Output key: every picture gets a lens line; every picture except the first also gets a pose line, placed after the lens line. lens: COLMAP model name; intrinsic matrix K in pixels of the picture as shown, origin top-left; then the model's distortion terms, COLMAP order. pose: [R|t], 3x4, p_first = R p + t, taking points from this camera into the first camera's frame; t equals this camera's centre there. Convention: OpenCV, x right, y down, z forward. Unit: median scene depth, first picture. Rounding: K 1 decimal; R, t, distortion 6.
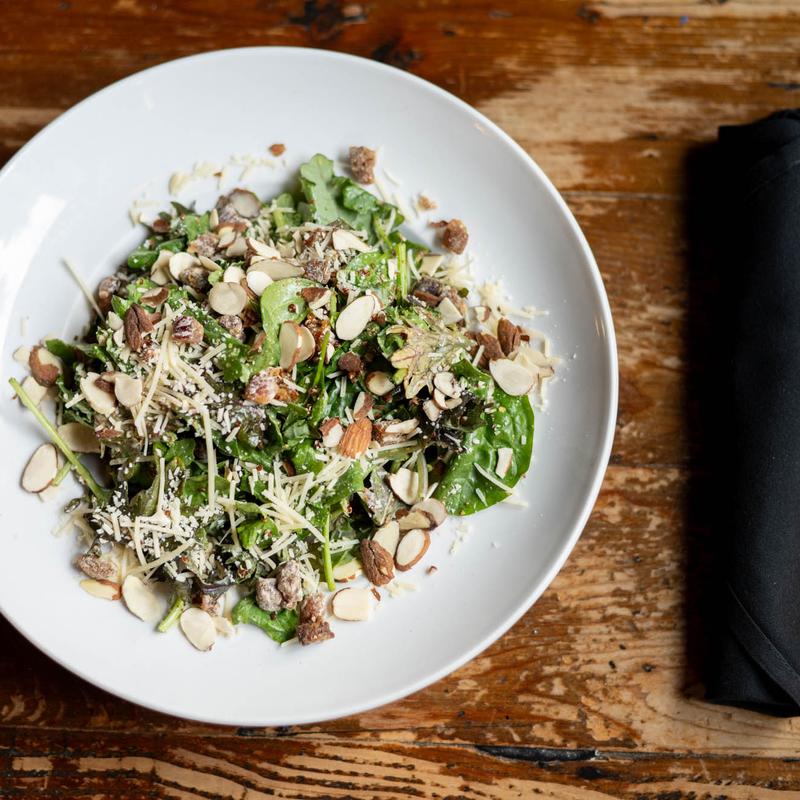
lens RADIAL K [[1939.3, 0, 400.0], [0, 1939.3, 400.0], [0, 0, 1]] dist [-0.031604, 0.276629]
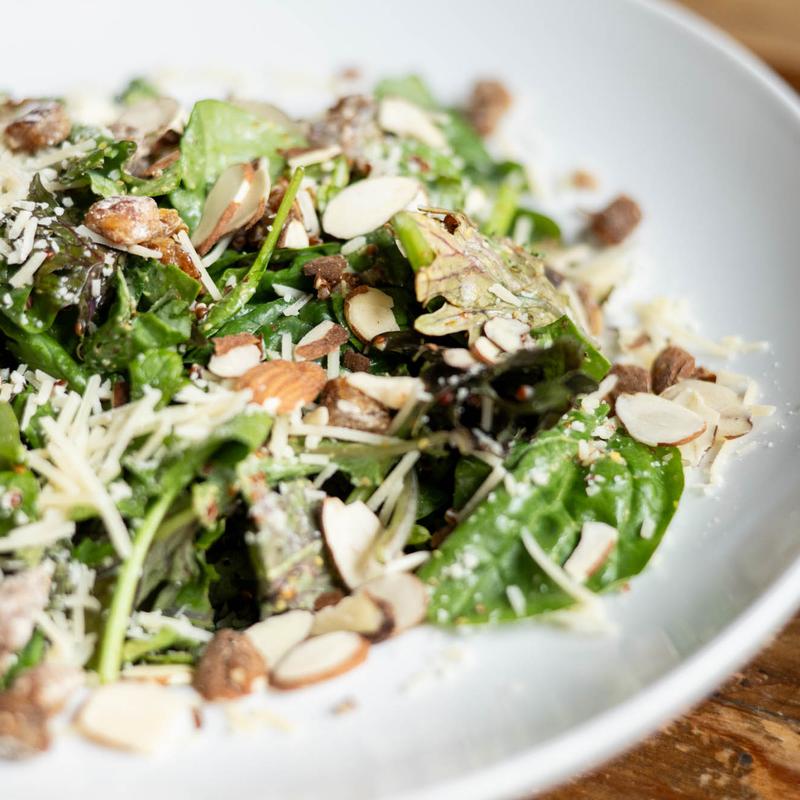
lens RADIAL K [[1939.3, 0, 400.0], [0, 1939.3, 400.0], [0, 0, 1]] dist [-0.031604, 0.276629]
pose [[0.944661, 0.217719, -0.245386, 0.109202], [-0.319722, 0.778502, -0.540104, 0.245313], [0.073443, 0.588671, 0.805030, 0.614755]]
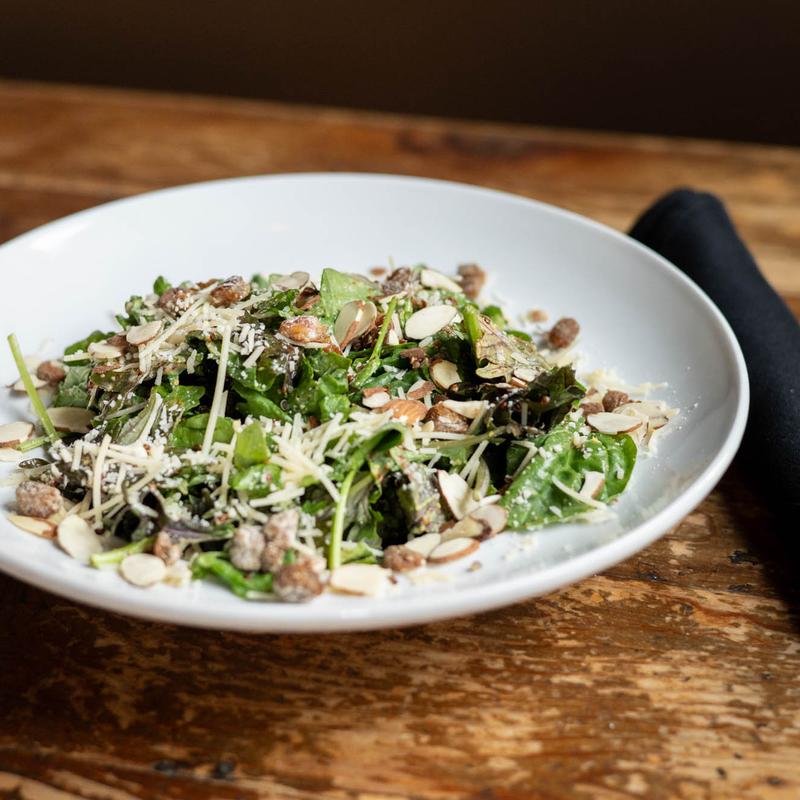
lens RADIAL K [[1855.7, 0, 400.0], [0, 1855.7, 400.0], [0, 0, 1]] dist [0.048876, -0.163645]
pose [[0.981934, 0.097084, -0.162423, 0.092460], [-0.184572, 0.680606, -0.709020, 0.524849], [0.041712, 0.726189, 0.686229, 0.461518]]
